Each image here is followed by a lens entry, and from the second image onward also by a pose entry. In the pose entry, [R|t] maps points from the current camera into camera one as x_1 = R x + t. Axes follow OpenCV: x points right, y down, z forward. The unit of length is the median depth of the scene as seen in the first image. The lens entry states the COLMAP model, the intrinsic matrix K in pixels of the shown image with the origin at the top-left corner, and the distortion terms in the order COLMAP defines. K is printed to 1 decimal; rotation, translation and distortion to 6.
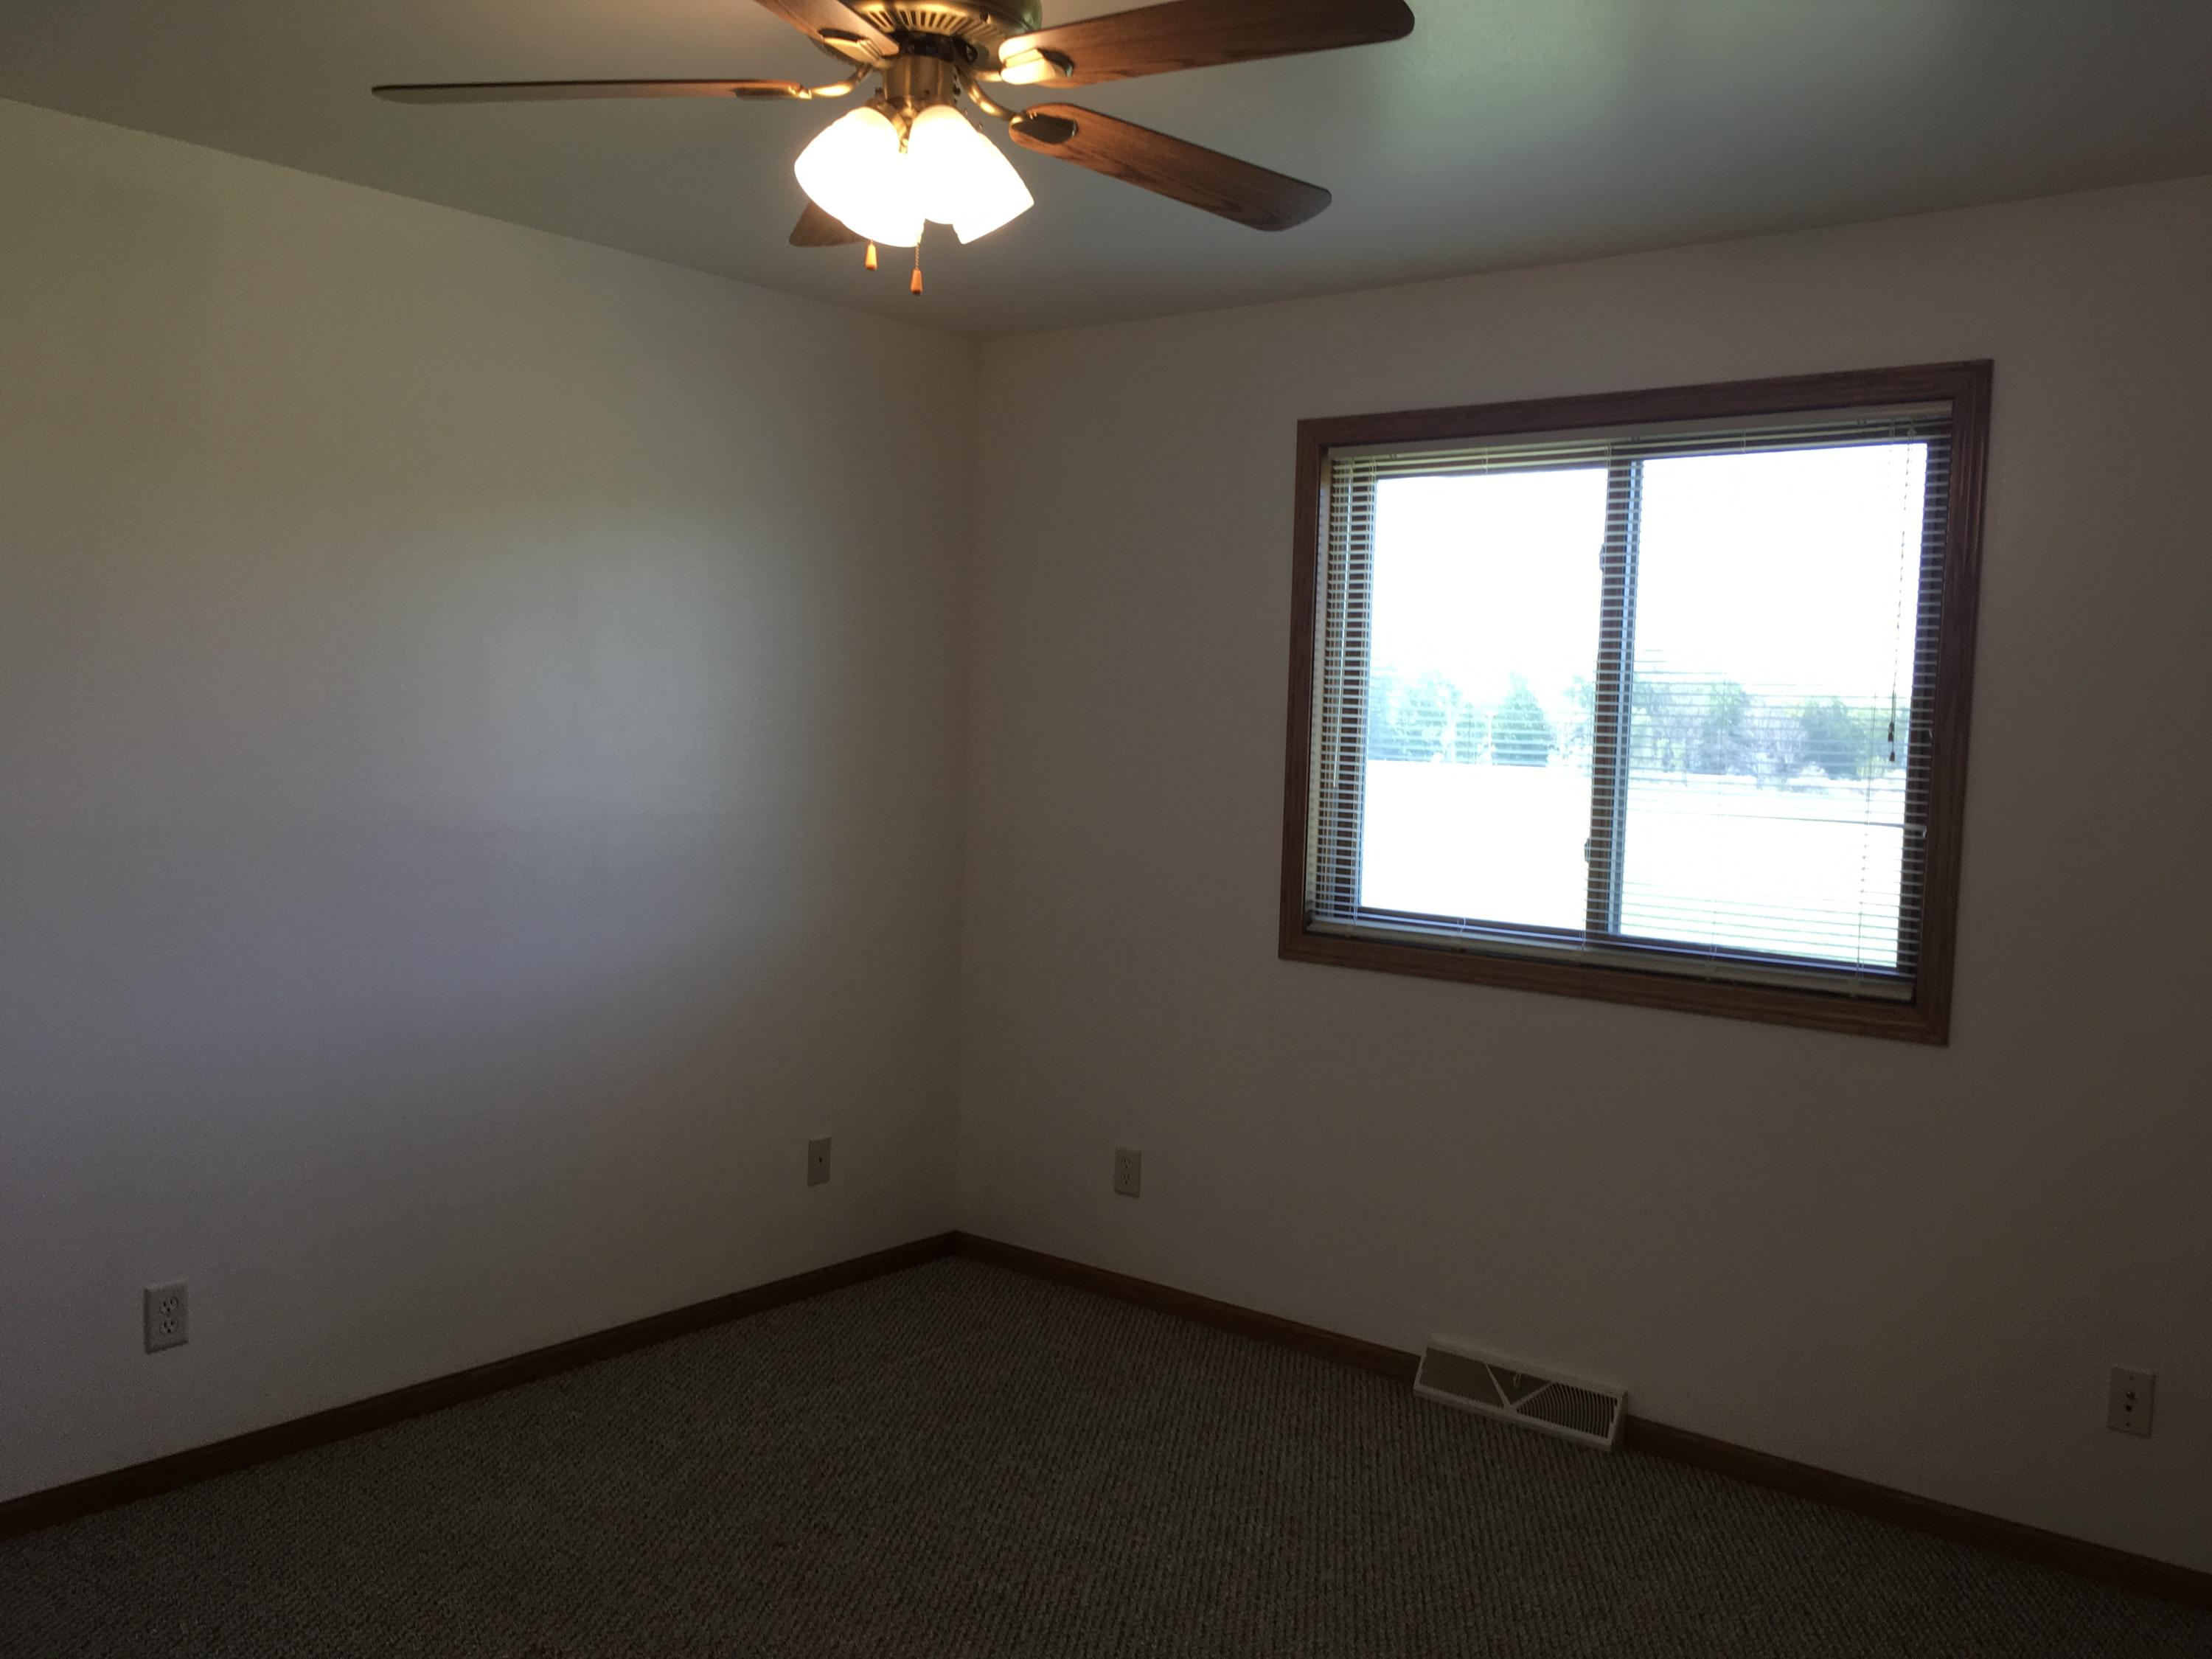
lens RADIAL K [[1887.6, 0, 1106.0], [0, 1887.6, 829.5], [0, 0, 1]] dist [0.071989, -0.102917]
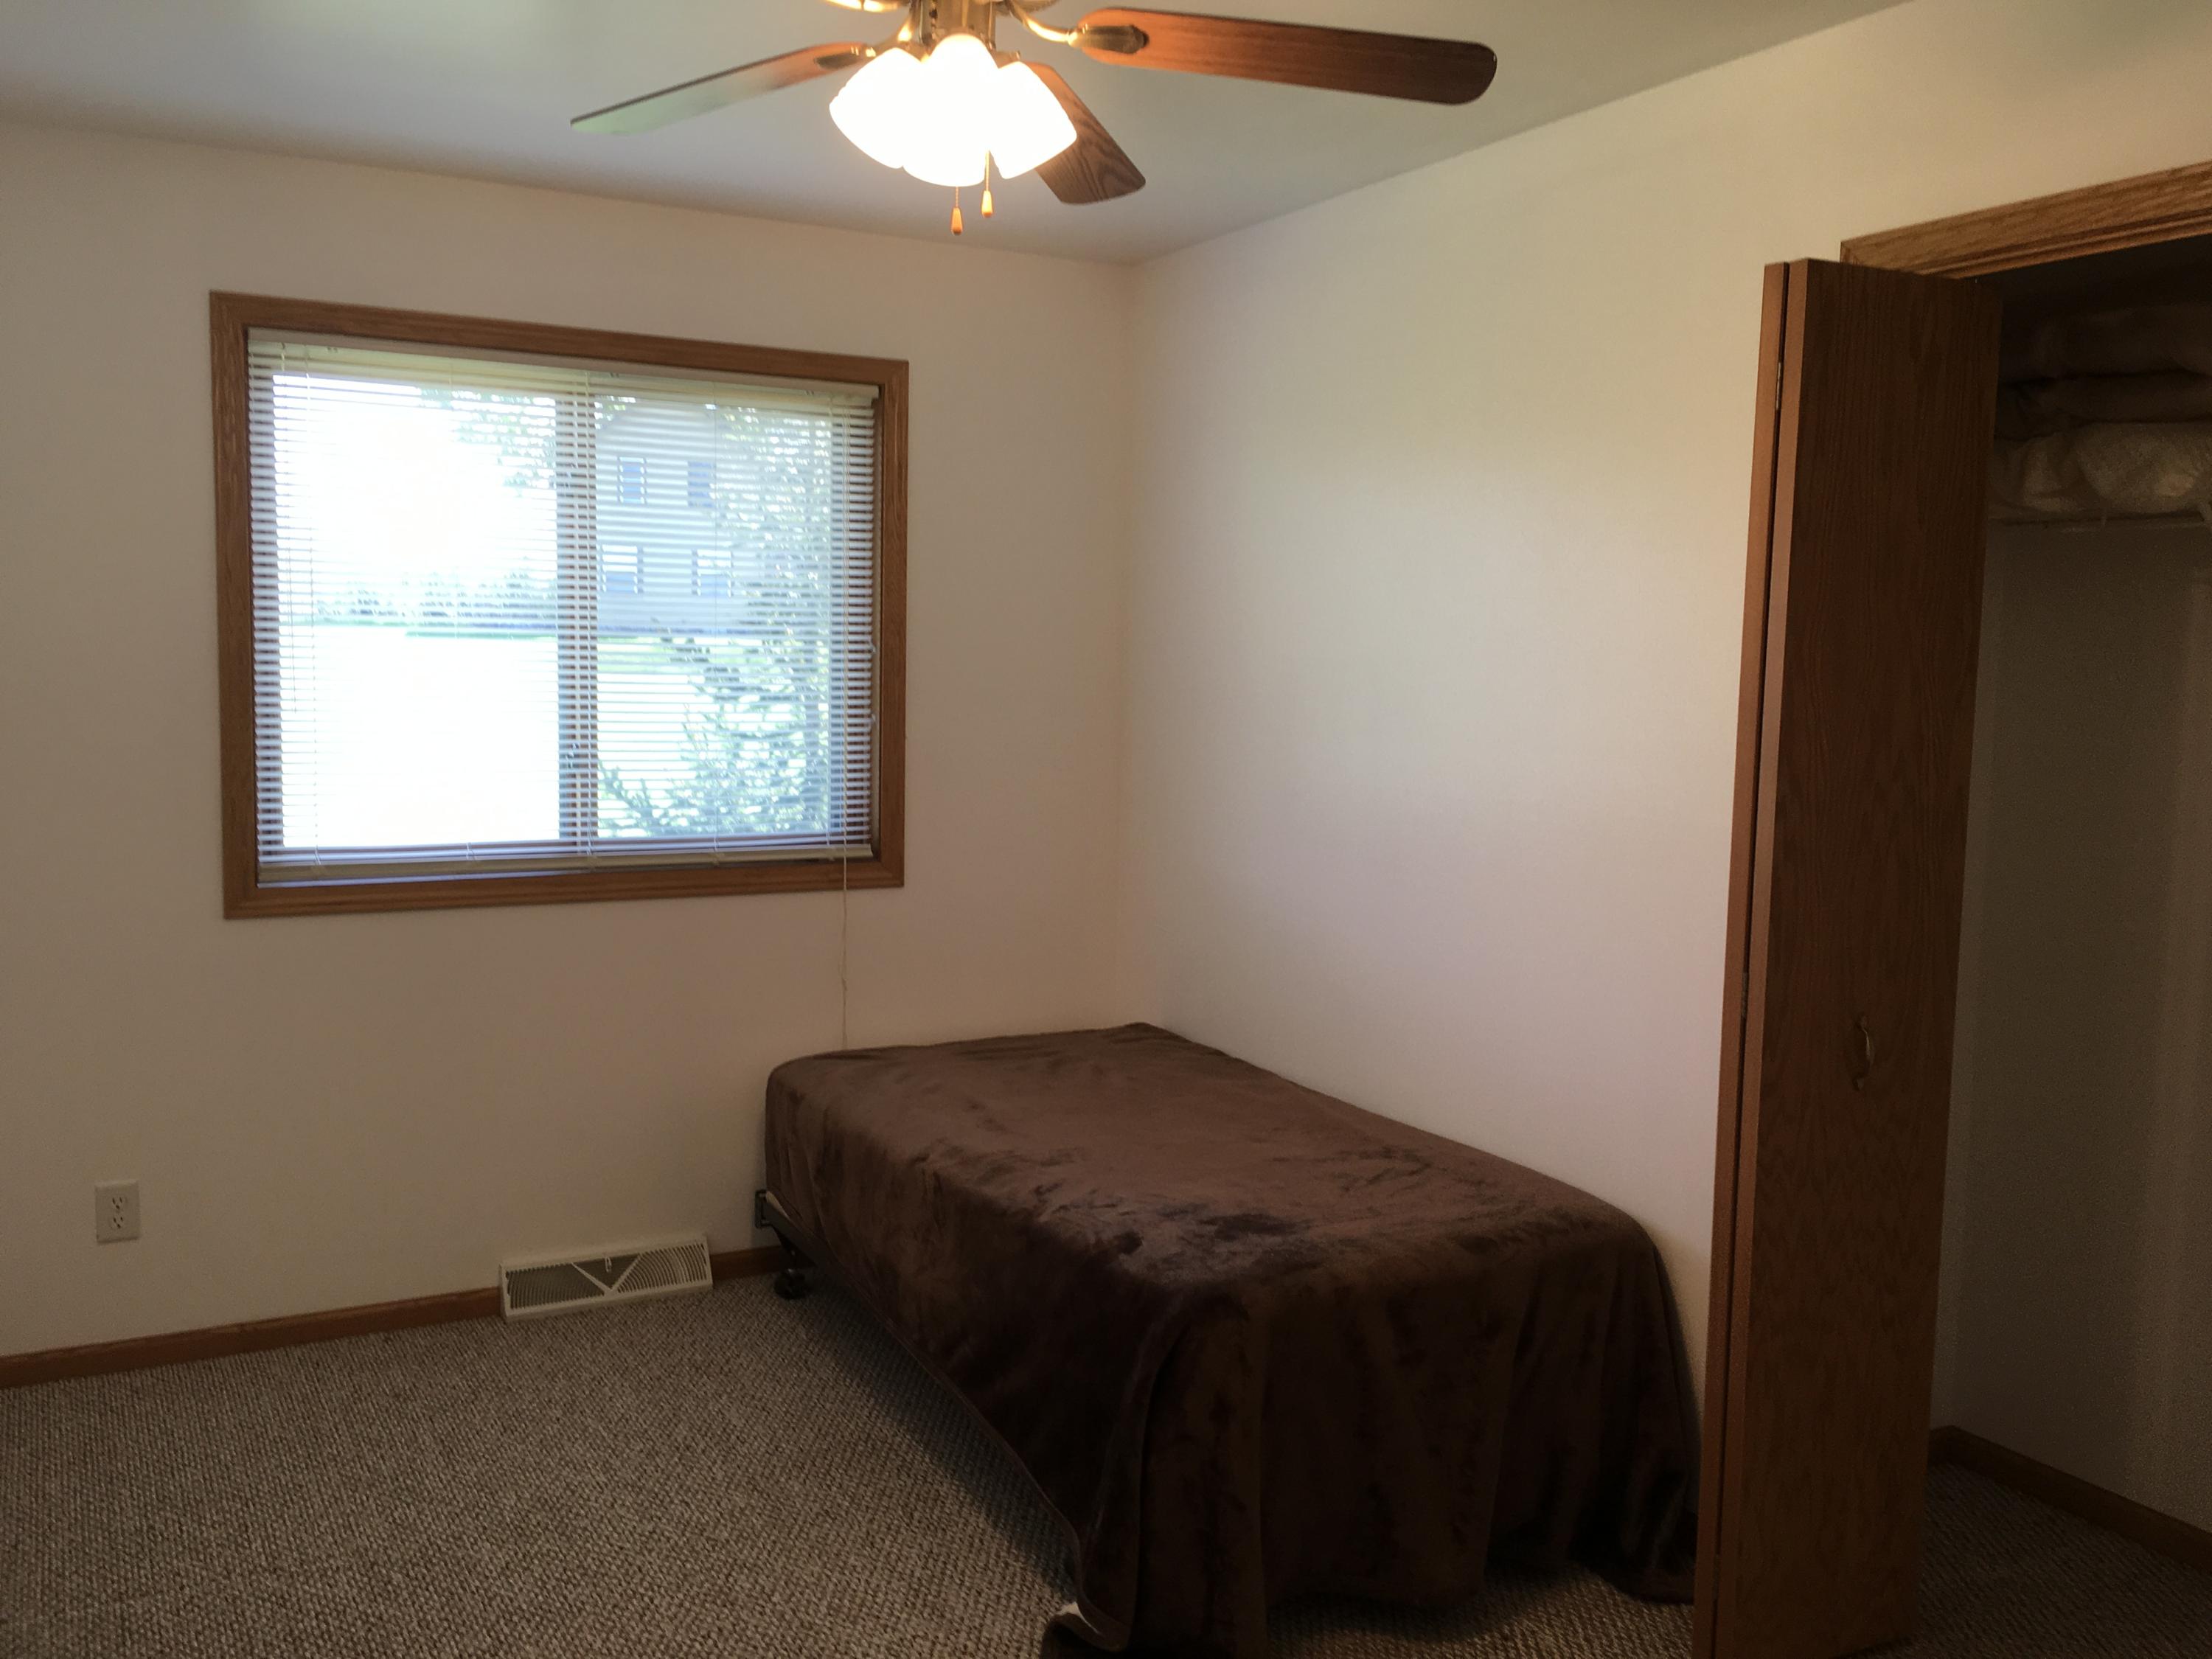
lens RADIAL K [[1845.7, 0, 1106.0], [0, 1845.7, 829.5], [0, 0, 1]] dist [0.008648, 0.002624]
pose [[0.368030, -0.116442, 0.922494, -0.593444], [0.055030, 0.993116, 0.103402, -0.043007], [-0.928184, 0.012710, 0.371905, 0.347448]]
